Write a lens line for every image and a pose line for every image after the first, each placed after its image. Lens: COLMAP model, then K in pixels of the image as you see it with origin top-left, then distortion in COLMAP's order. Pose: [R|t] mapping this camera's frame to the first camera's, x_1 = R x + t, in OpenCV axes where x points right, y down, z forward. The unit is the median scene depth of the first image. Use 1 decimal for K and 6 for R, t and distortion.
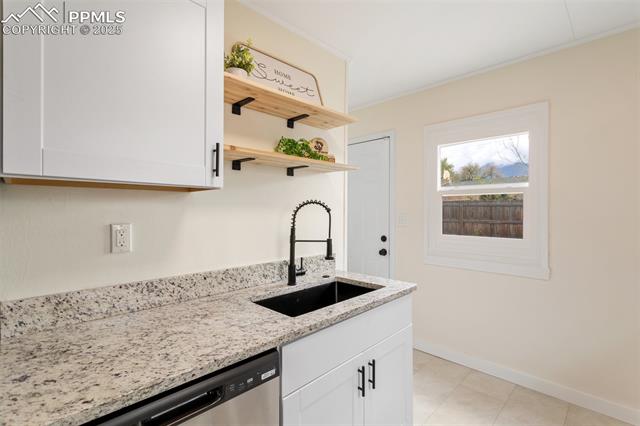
lens RADIAL K [[302.5, 0, 326.4], [0, 302.5, 211.7], [0, 0, 1]] dist [0.000118, 0.001895]
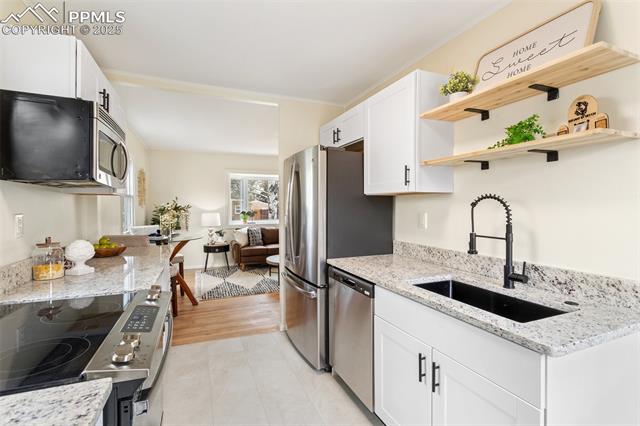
lens RADIAL K [[302.5, 0, 316.2], [0, 302.5, 208.6], [0, 0, 1]] dist [0.000118, 0.001895]
pose [[-0.406514, 0.008633, -0.913604, 0.999282], [-0.003888, 0.999930, 0.011179, -0.002510], [0.913636, 0.008097, -0.406452, 0.896277]]
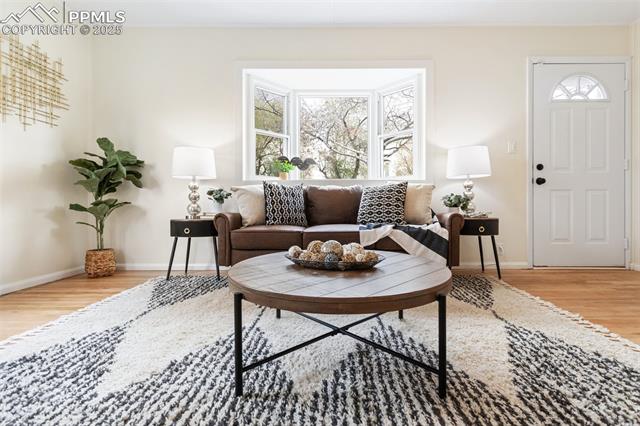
lens RADIAL K [[302.5, 0, 330.3], [0, 302.5, 205.9], [0, 0, 1]] dist [0.000118, 0.001895]
pose [[-0.724831, 0.003943, -0.688916, -1.172792], [-0.004340, 0.999938, 0.010289, 0.375611], [0.688913, 0.010448, -0.724769, -0.025727]]
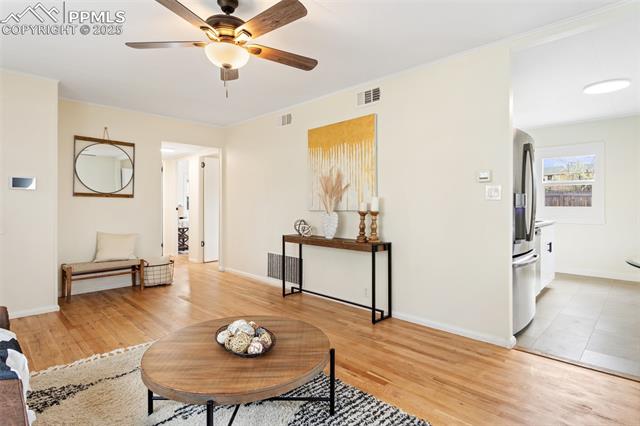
lens RADIAL K [[337.9, 0, 322.9], [0, 337.9, 204.9], [0, 0, 1]] dist [-0.006767, 0.000258]
pose [[1.000000, -0.000916, 0.000351, -1.475742], [0.000918, 0.999987, -0.004994, 0.114388], [-0.000346, 0.004995, 0.999987, -1.603073]]
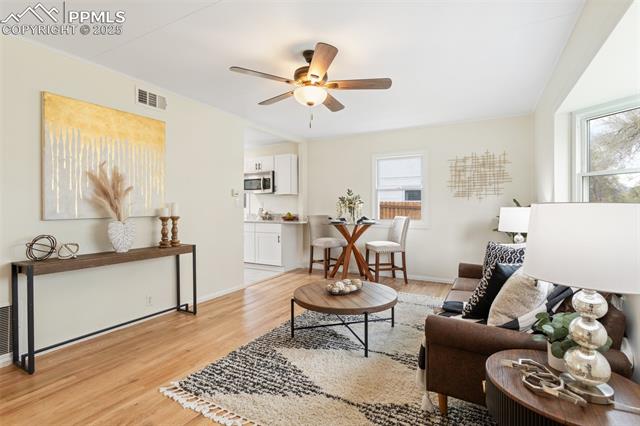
lens RADIAL K [[302.5, 0, 325.3], [0, 302.5, 206.5], [0, 0, 1]] dist [0.000118, 0.001895]
pose [[-0.268808, 0.004200, 0.963185, -3.231045], [0.005847, 0.999979, -0.002728, 0.090903], [-0.963176, 0.004899, -0.268827, -0.044235]]
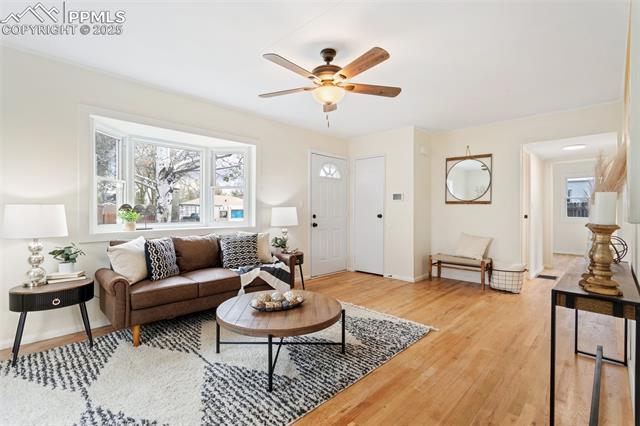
lens RADIAL K [[302.5, 0, 319.2], [0, 302.5, 210.6], [0, 0, 1]] dist [0.000118, 0.001895]
pose [[-0.005284, -0.001306, -0.999985, -0.385465], [-0.008534, 0.999963, -0.001260, 0.114809], [0.999950, 0.008527, -0.005295, -0.396703]]
